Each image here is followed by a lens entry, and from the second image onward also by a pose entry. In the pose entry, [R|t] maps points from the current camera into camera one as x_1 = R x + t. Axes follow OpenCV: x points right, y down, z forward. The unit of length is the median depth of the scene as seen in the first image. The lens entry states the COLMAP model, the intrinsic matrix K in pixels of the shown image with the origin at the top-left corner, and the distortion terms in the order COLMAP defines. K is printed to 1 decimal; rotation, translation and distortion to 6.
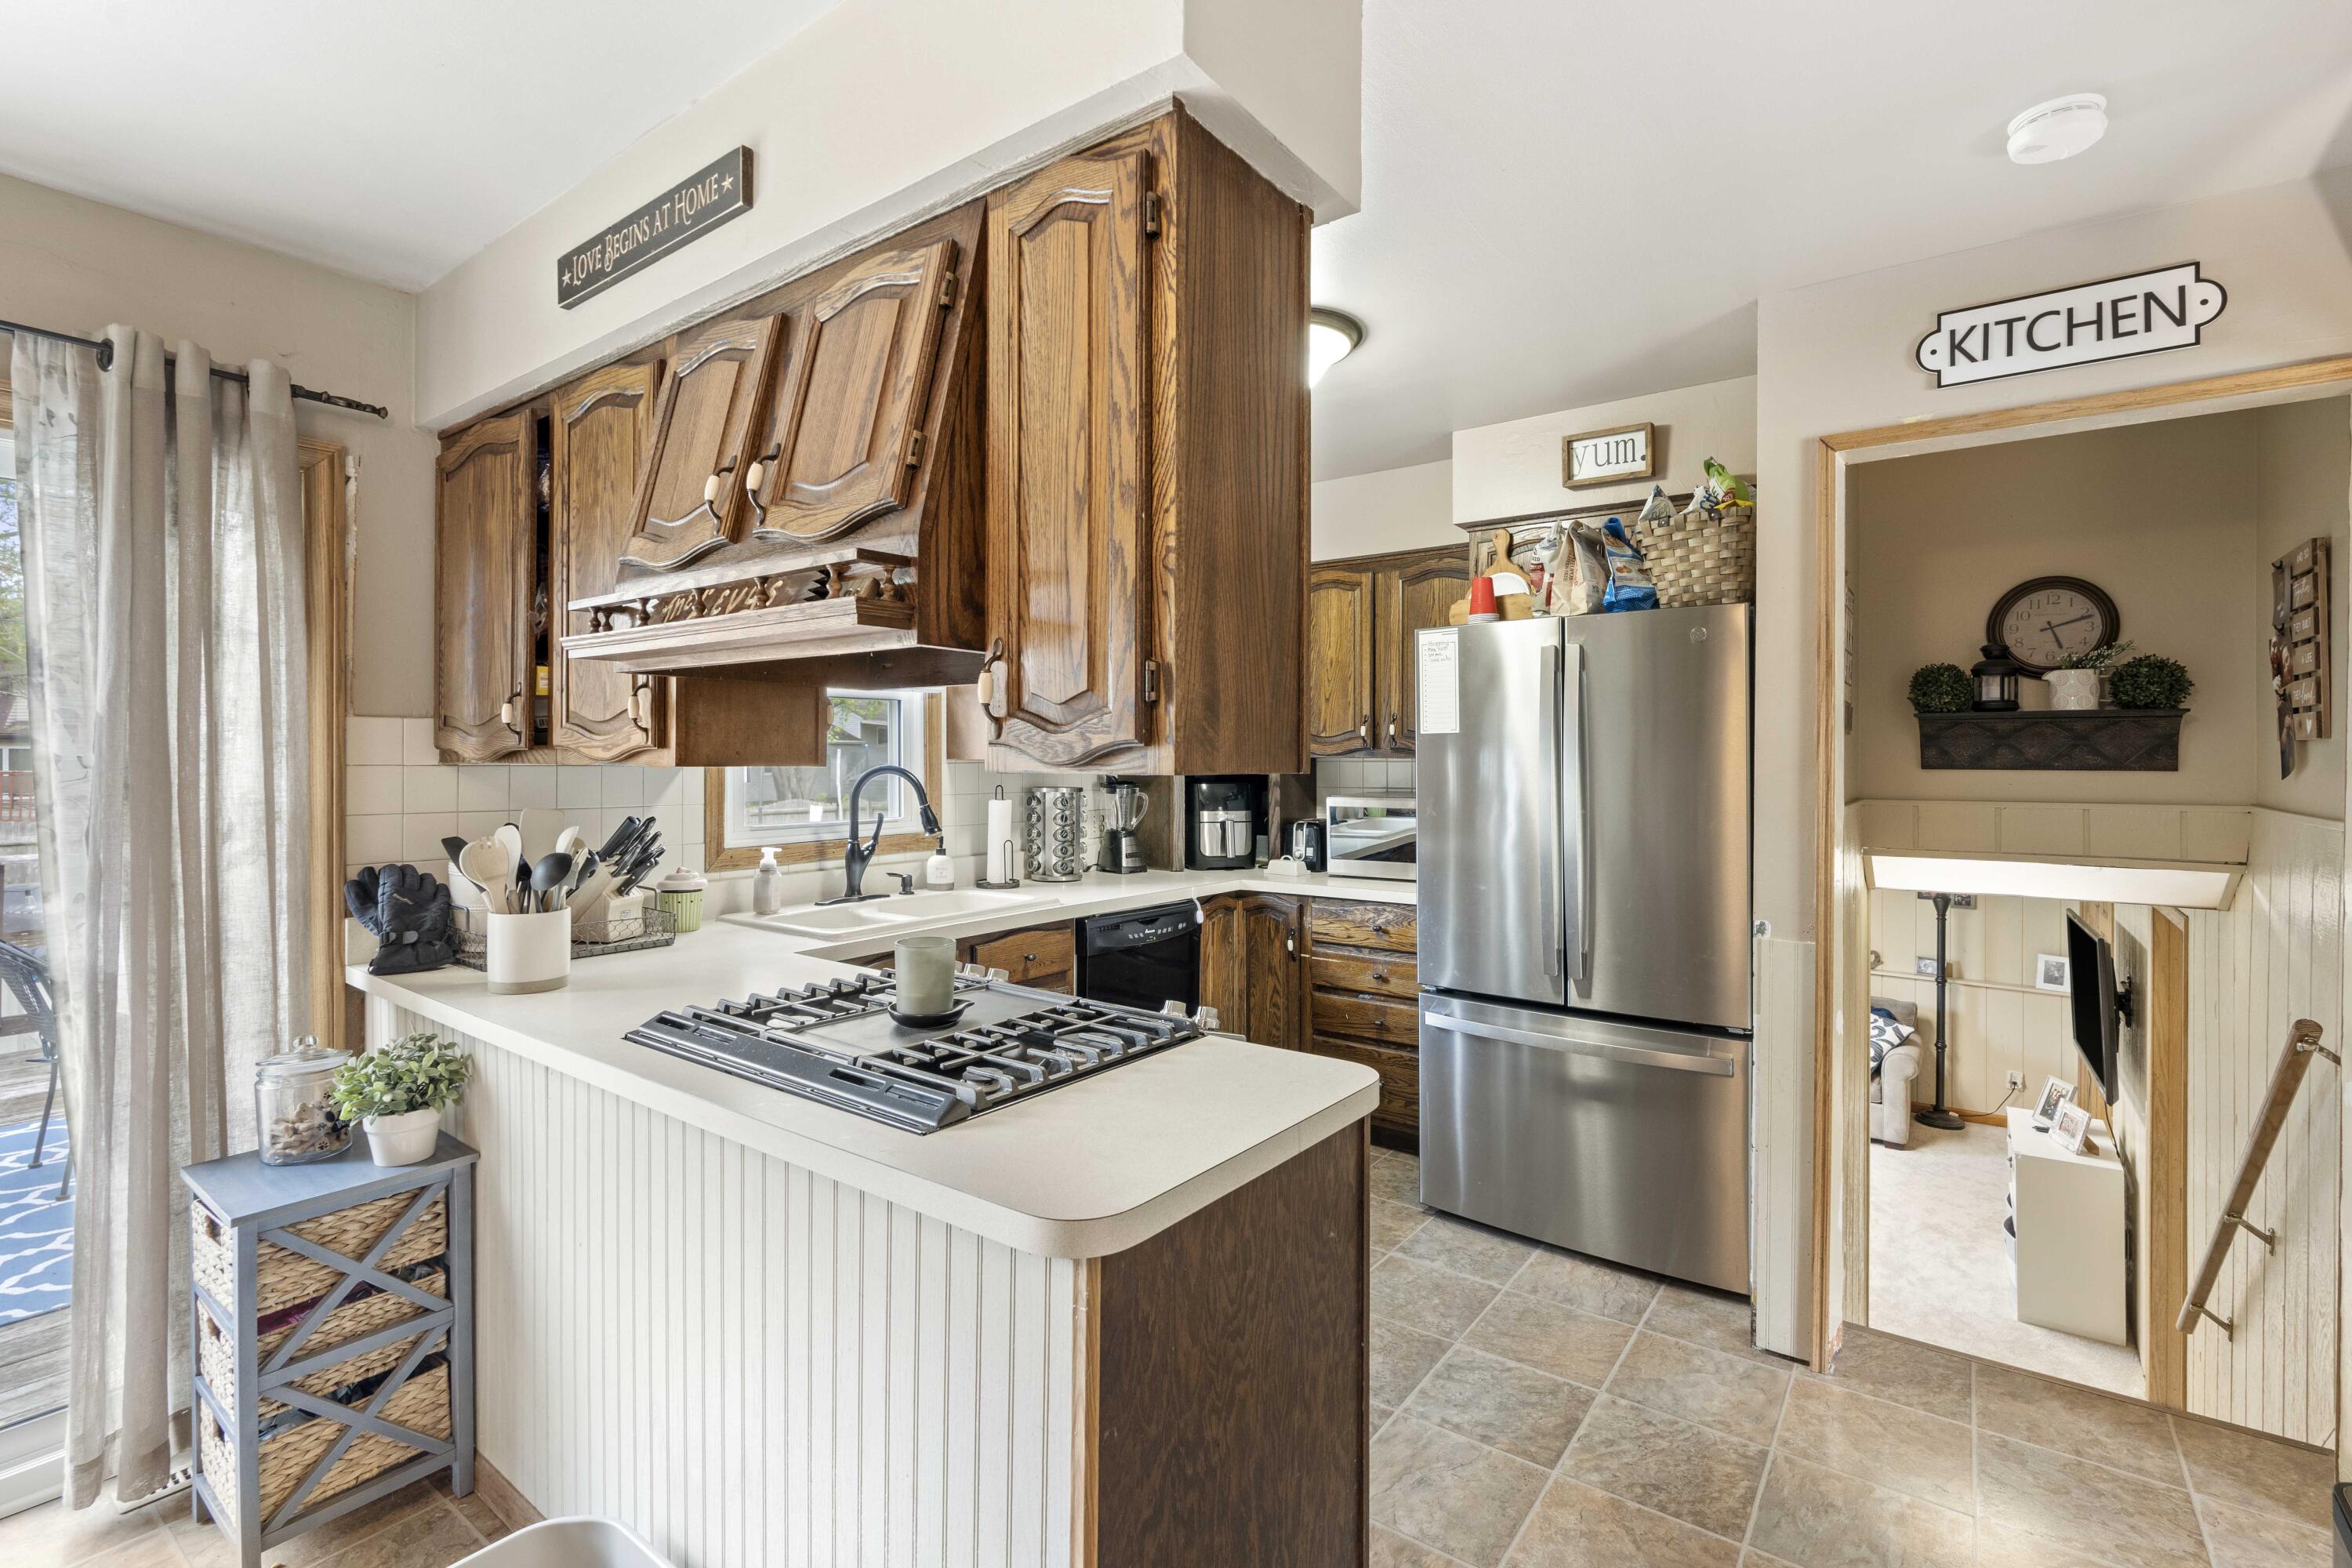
lens RADIAL K [[1068.1, 0, 1160.1], [0, 1068.1, 763.1], [0, 0, 1]] dist [-0.014030, 0.004710]
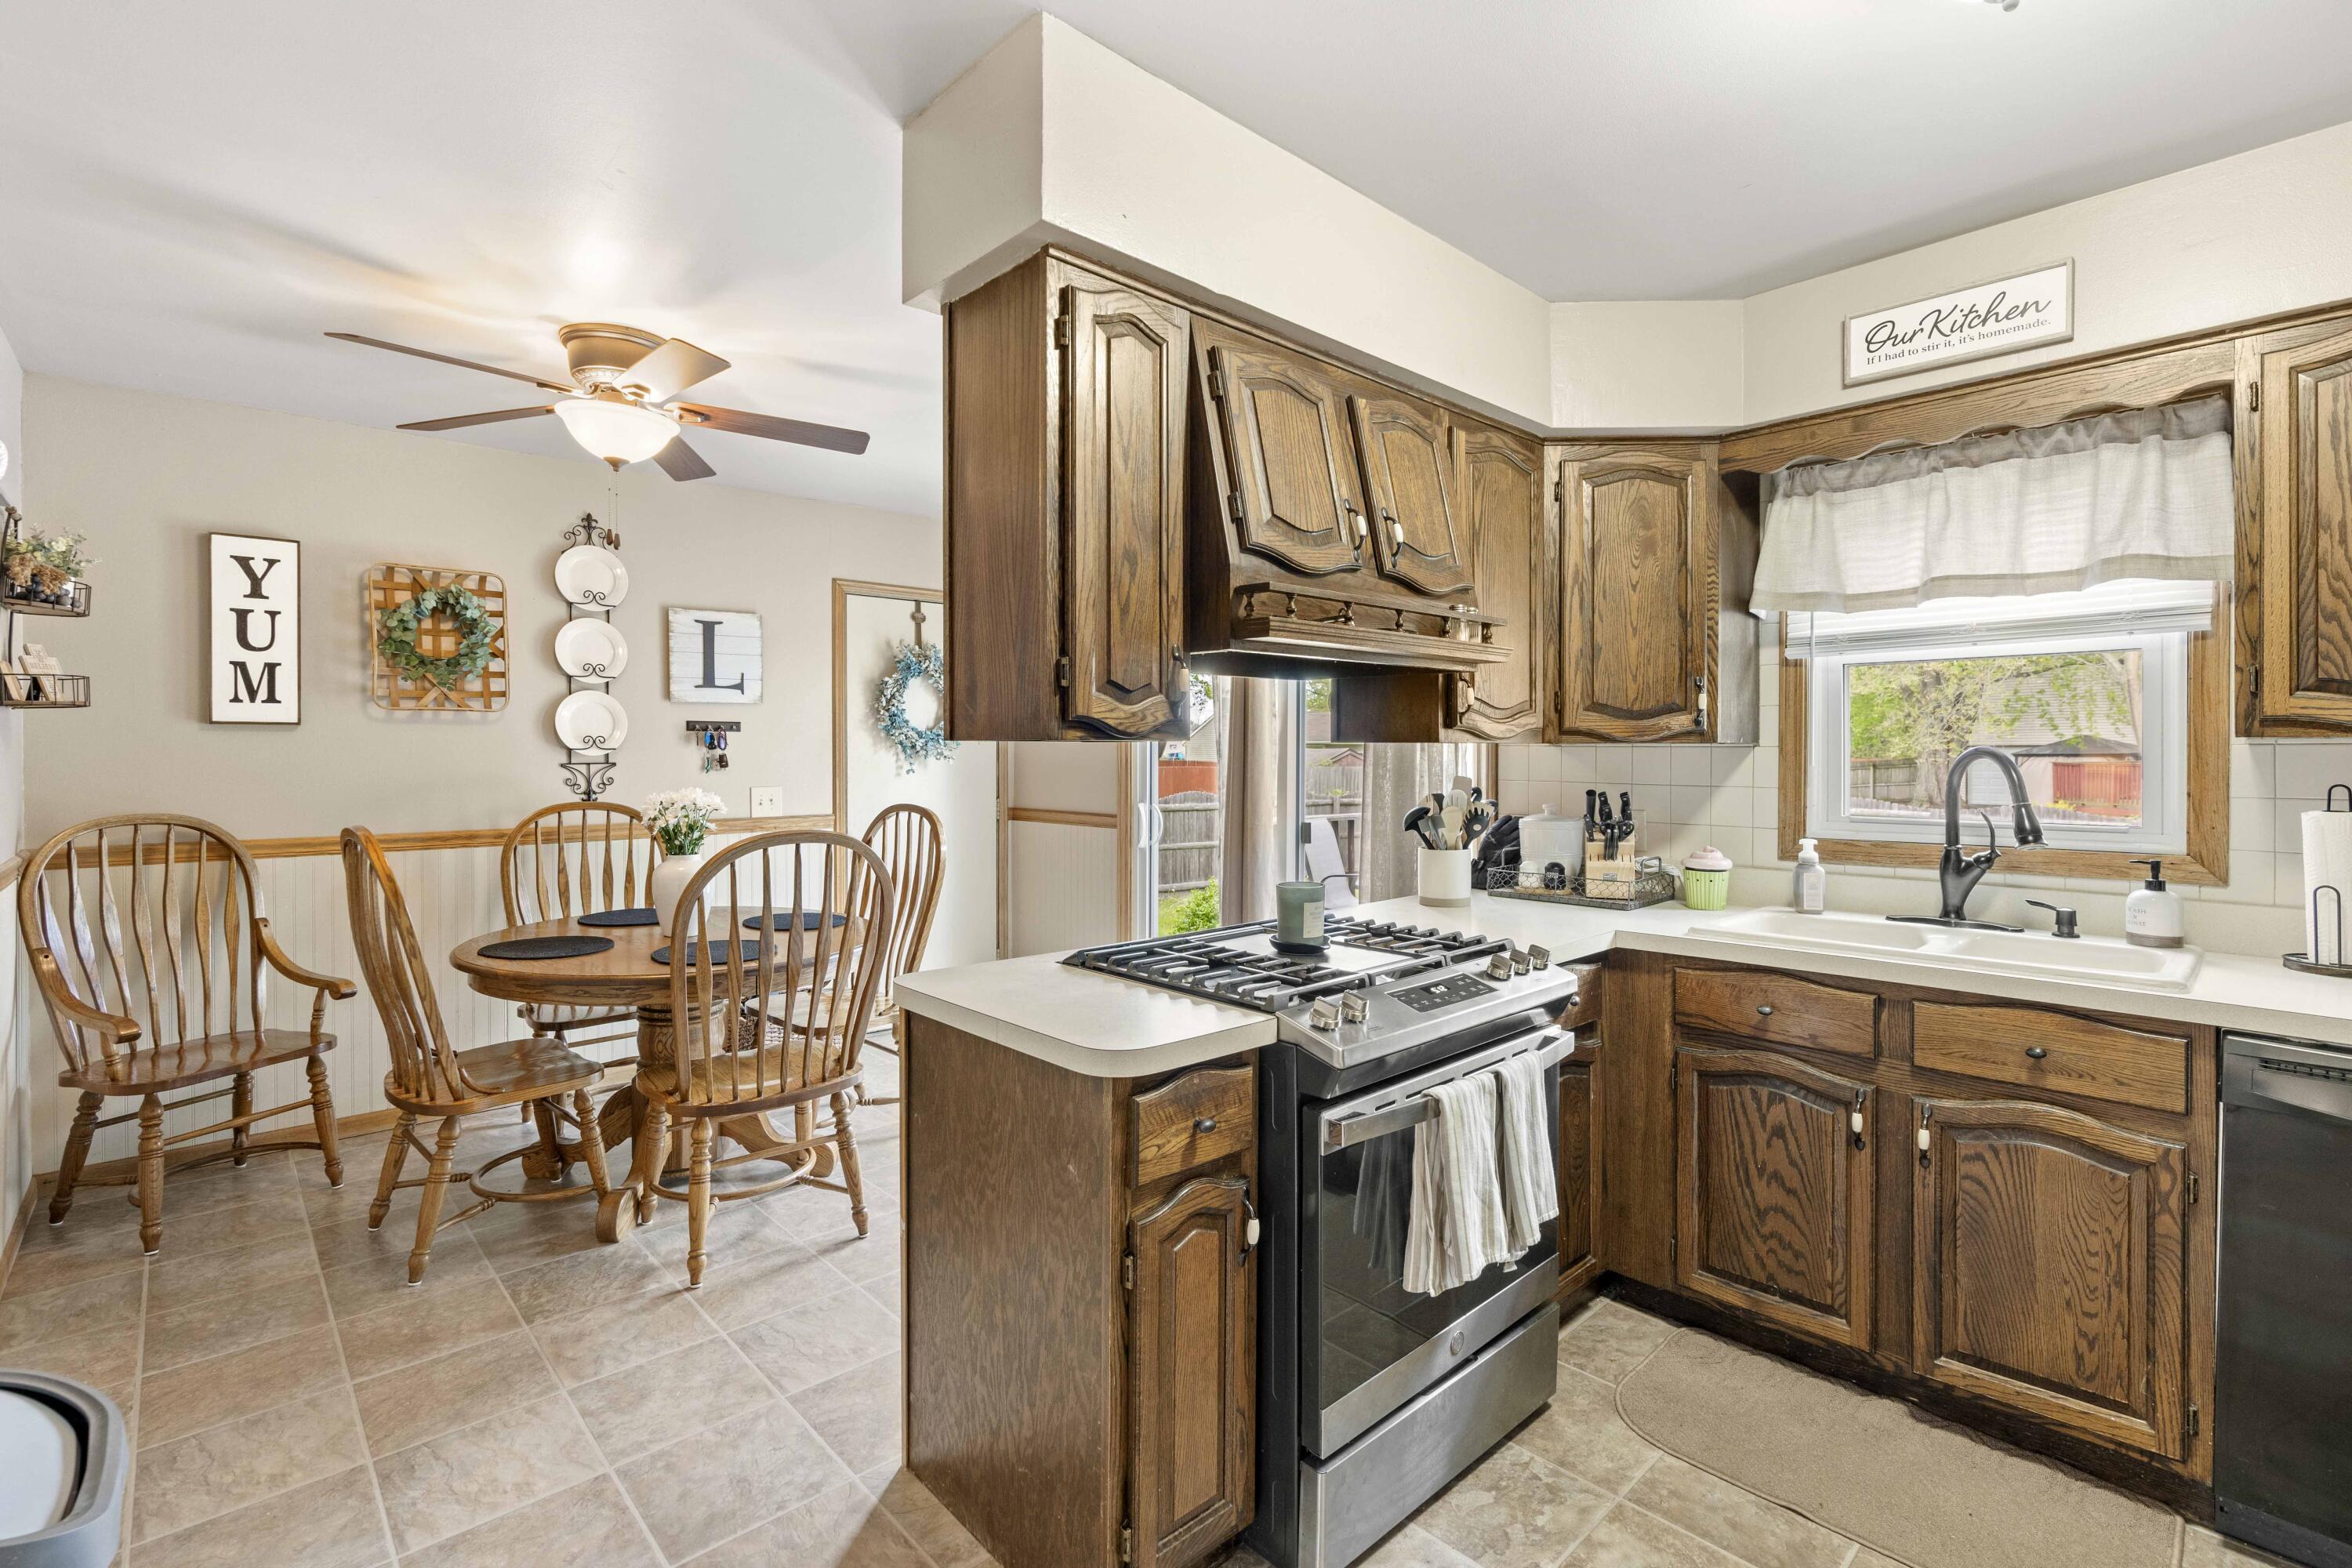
lens RADIAL K [[1068.1, 0, 1173.6], [0, 1068.1, 756.4], [0, 0, 1]] dist [-0.014030, 0.004710]
pose [[-0.168305, 0.003488, -0.985729, 0.531125], [-0.007072, 0.999964, 0.004746, 0.009028], [0.985710, 0.007770, -0.168274, 0.563905]]
